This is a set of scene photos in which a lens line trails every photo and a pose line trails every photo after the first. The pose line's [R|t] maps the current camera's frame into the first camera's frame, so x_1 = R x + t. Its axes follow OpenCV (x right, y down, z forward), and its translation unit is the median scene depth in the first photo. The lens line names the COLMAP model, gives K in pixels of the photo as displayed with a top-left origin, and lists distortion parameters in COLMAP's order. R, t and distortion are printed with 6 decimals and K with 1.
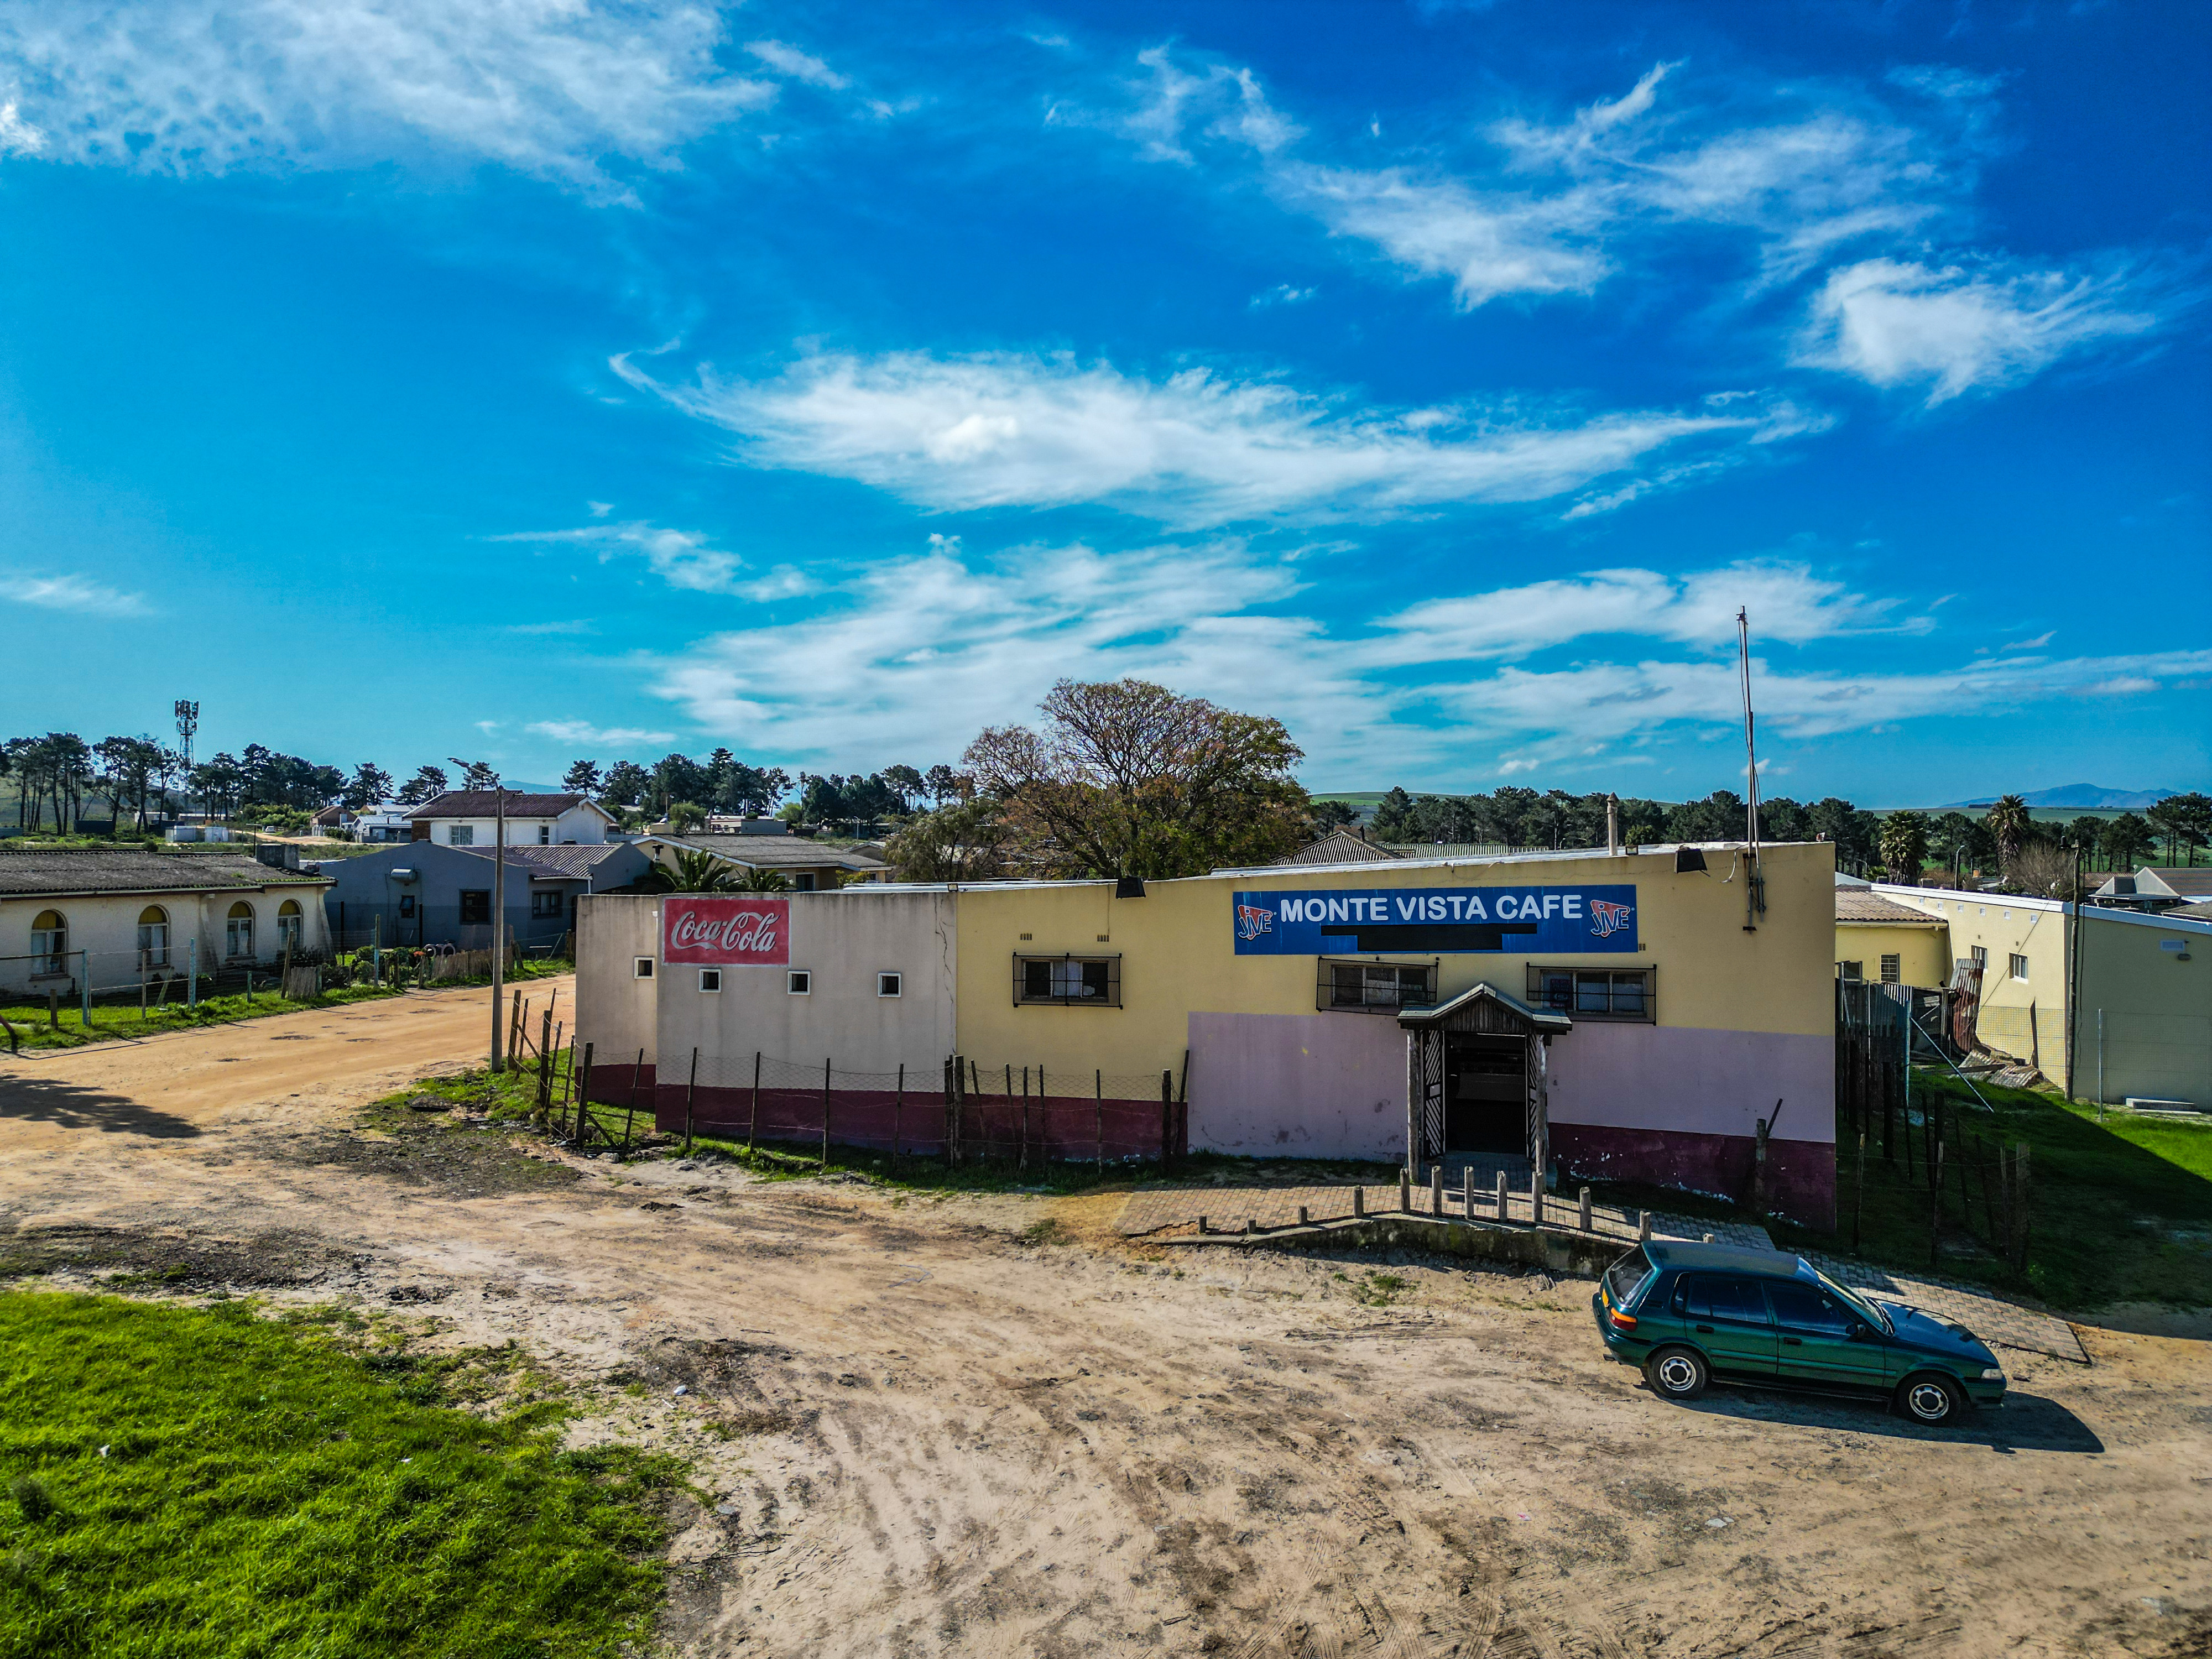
lens RADIAL K [[1533.7, 0, 1106.0], [0, 1533.7, 829.5], [0, 0, 1]] dist [0.079602, -0.071238]
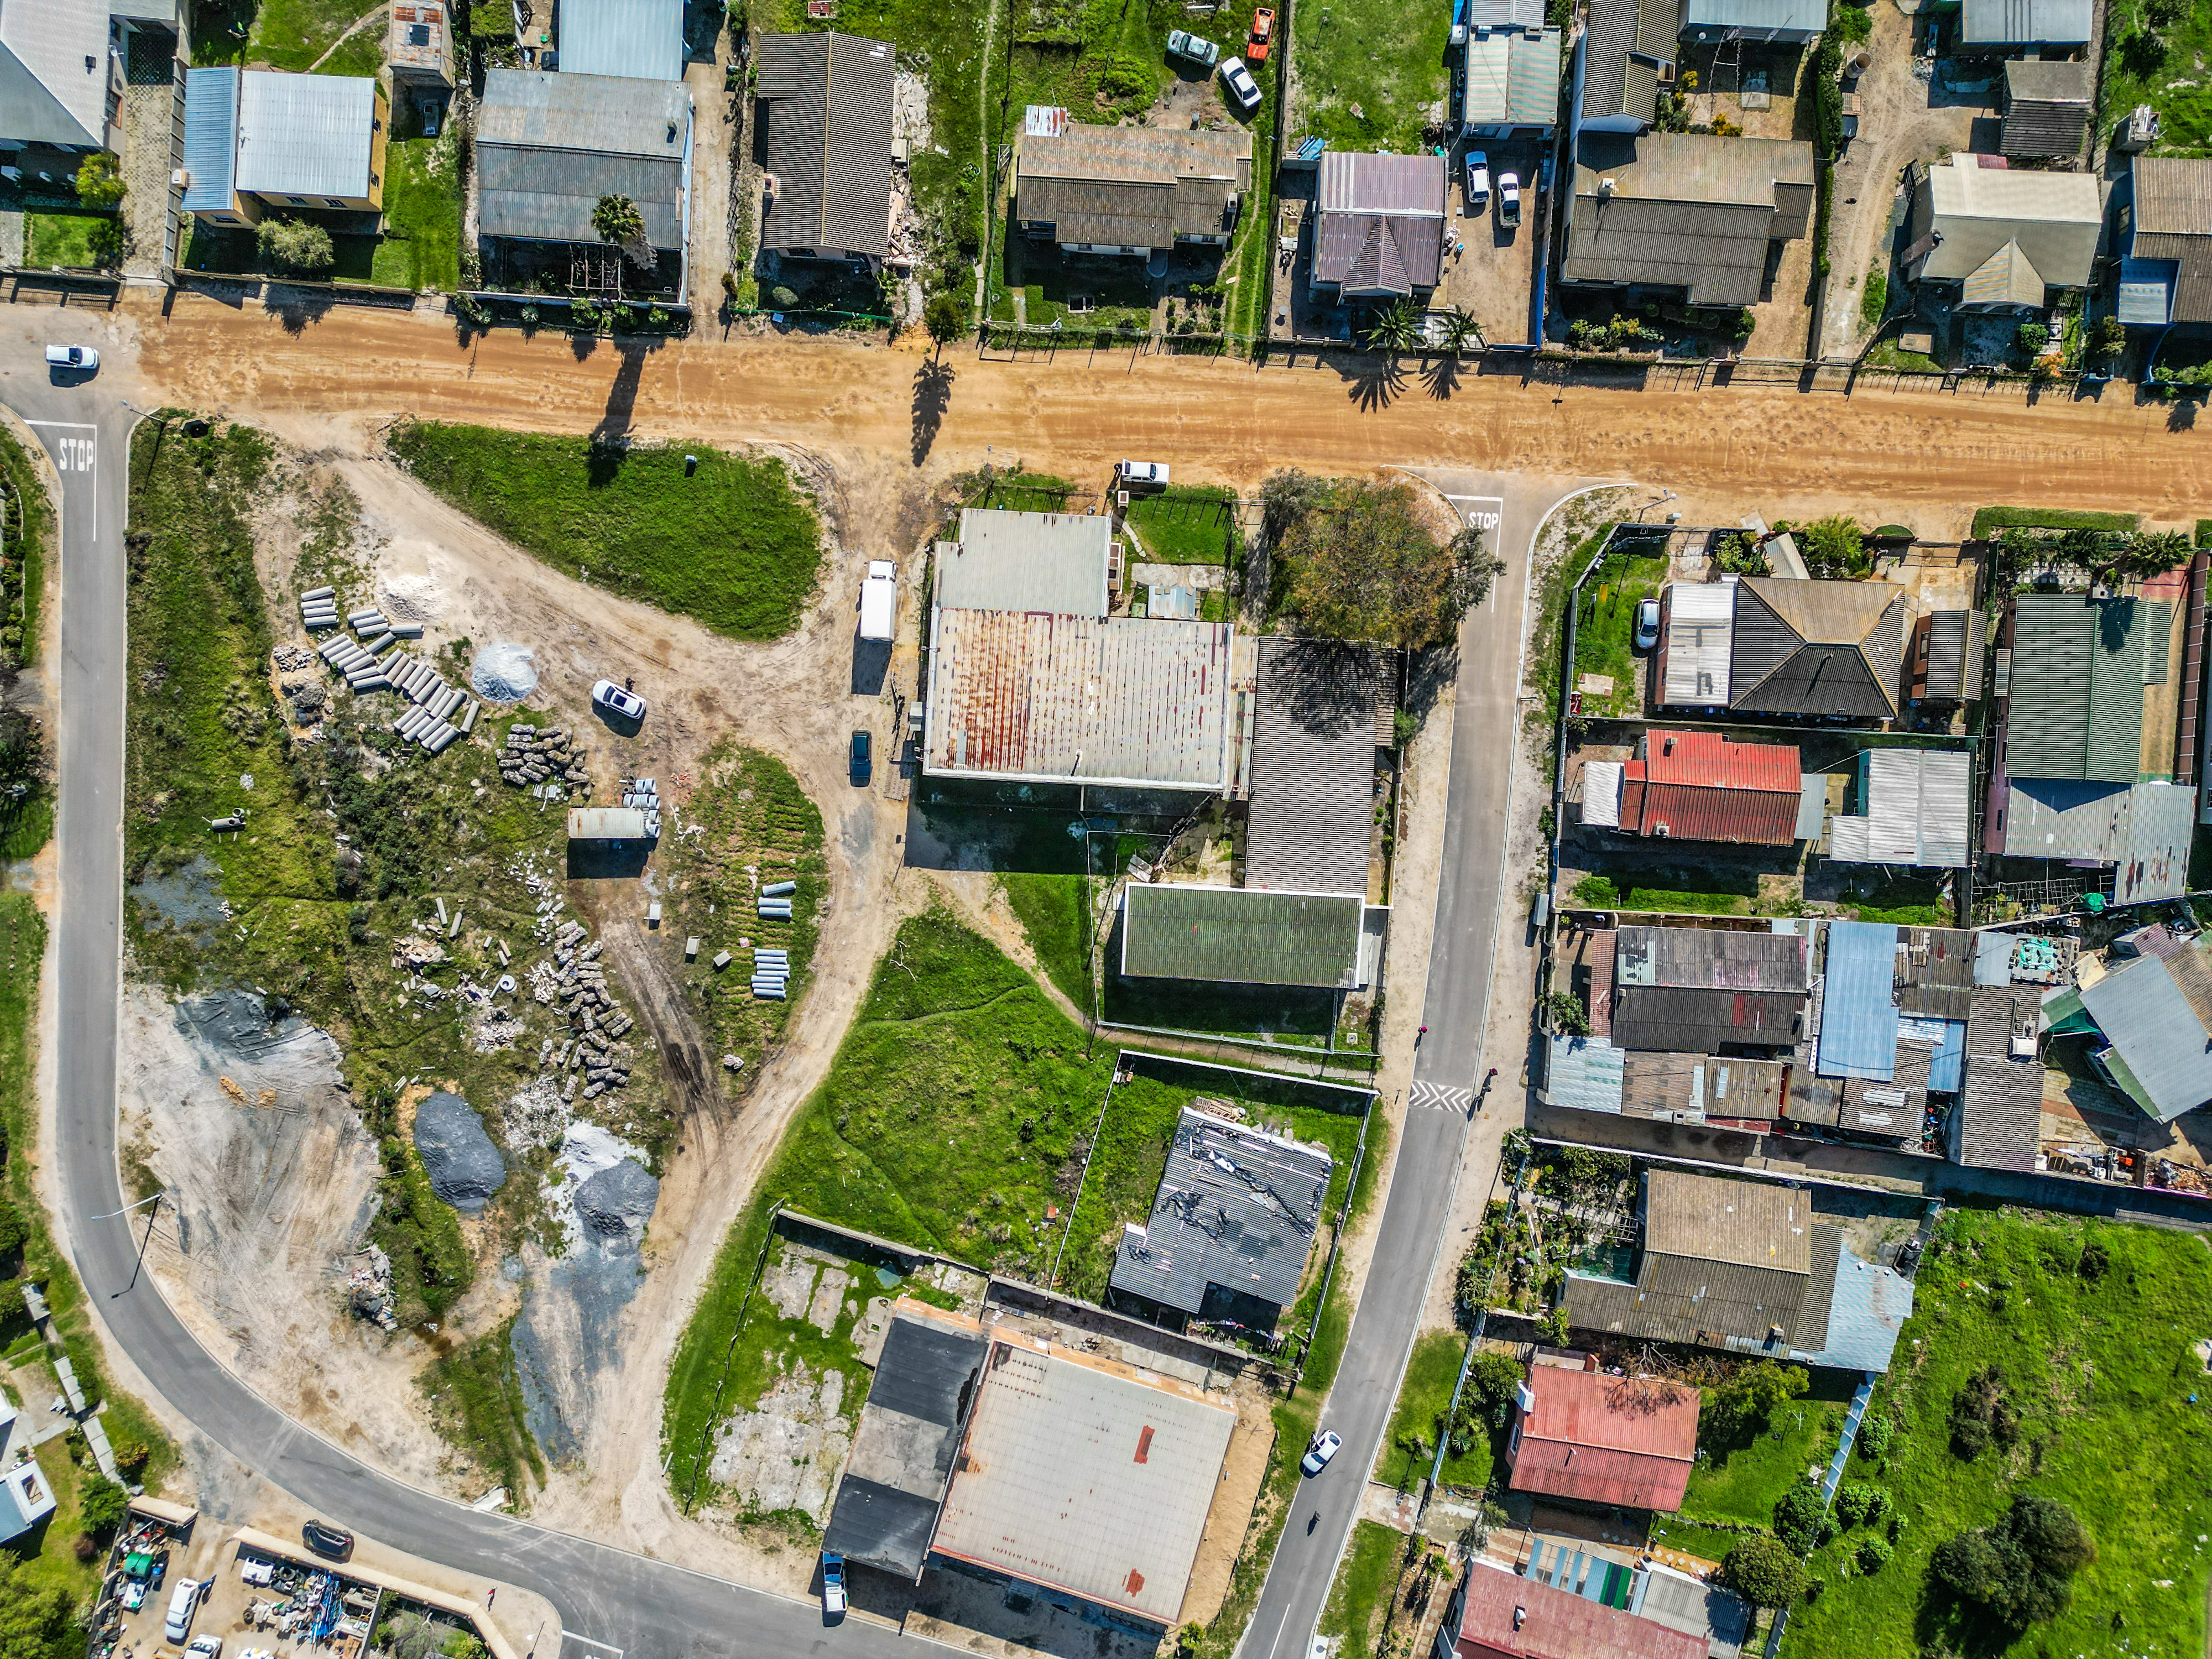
lens RADIAL K [[1545.1, 0, 1118.9], [0, 1545.1, 834.9], [0, 0, 1]] dist [0.084123, -0.099405]
pose [[0.197366, 0.980187, 0.016741, 0.680446], [-0.003430, -0.016386, 0.999860, -5.257227], [0.980324, -0.197395, 0.000128, 1.545574]]
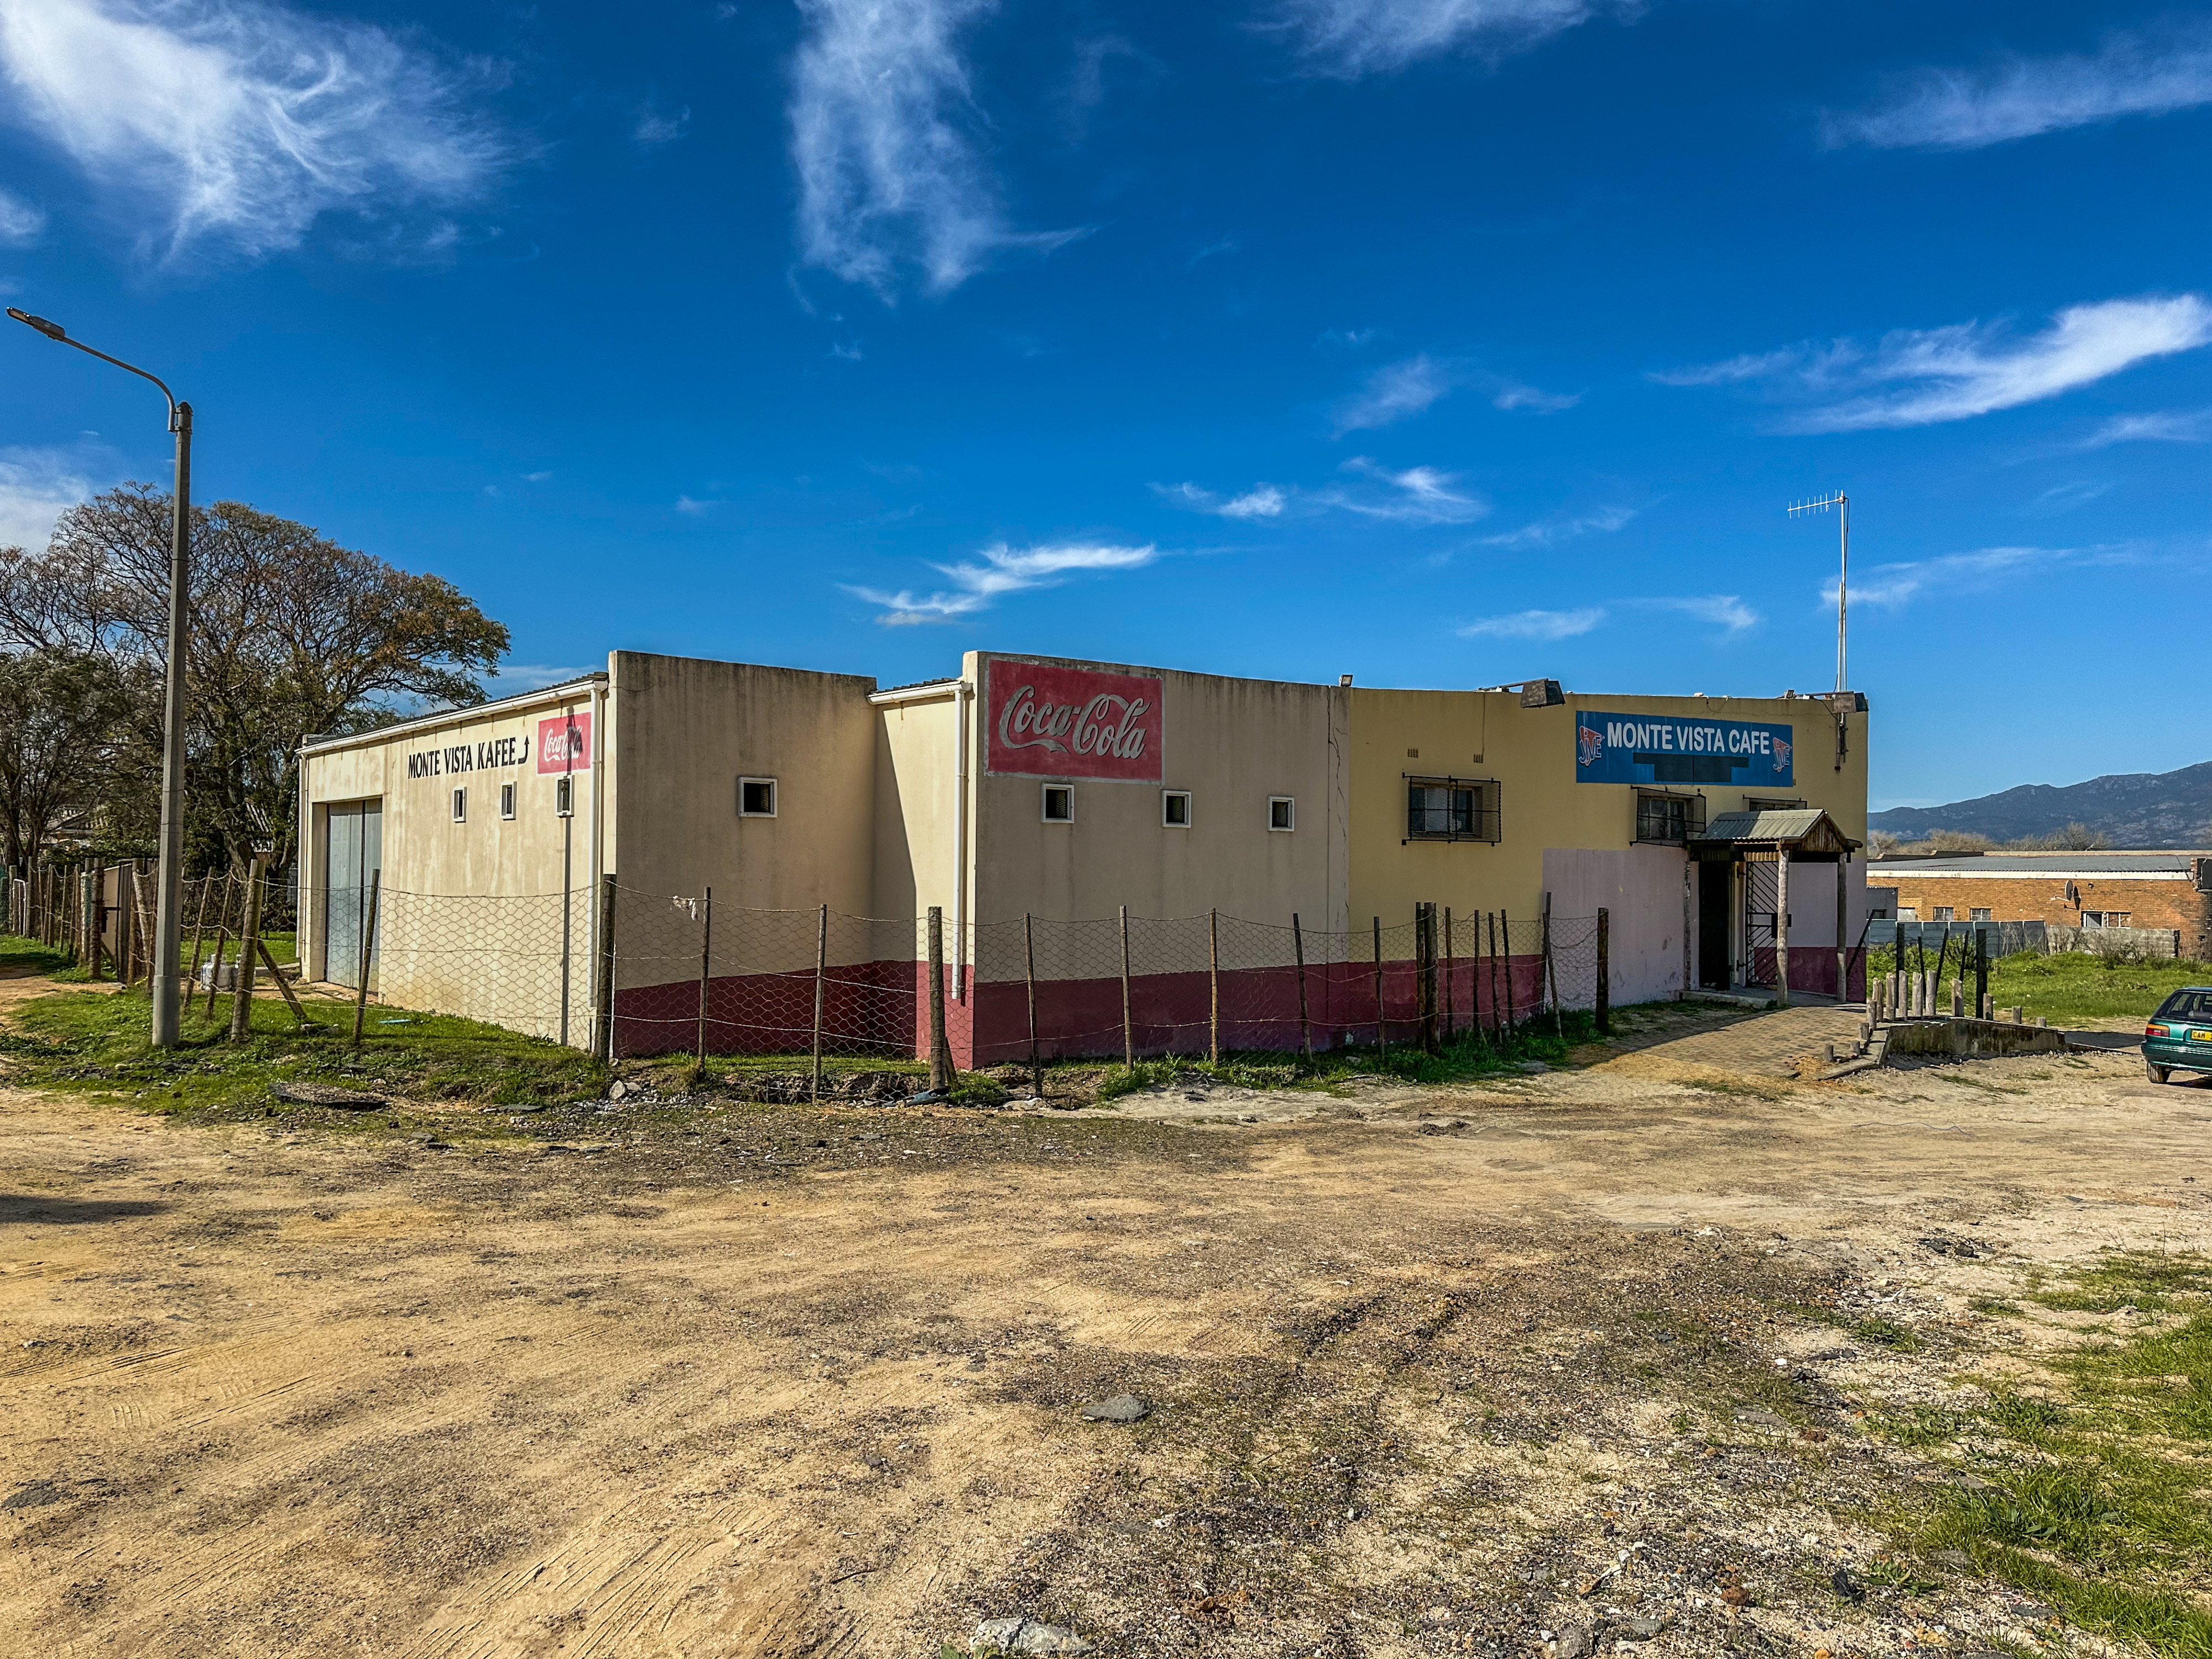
lens RADIAL K [[1546.7, 0, 1099.8], [0, 1546.7, 833.7], [0, 0, 1]] dist [0.065060, -0.062661]
pose [[0.590522, 0.021182, 0.806744, -0.811963], [-0.017042, 0.999760, -0.013775, 0.131080], [-0.806842, -0.005614, 0.590741, 0.712391]]
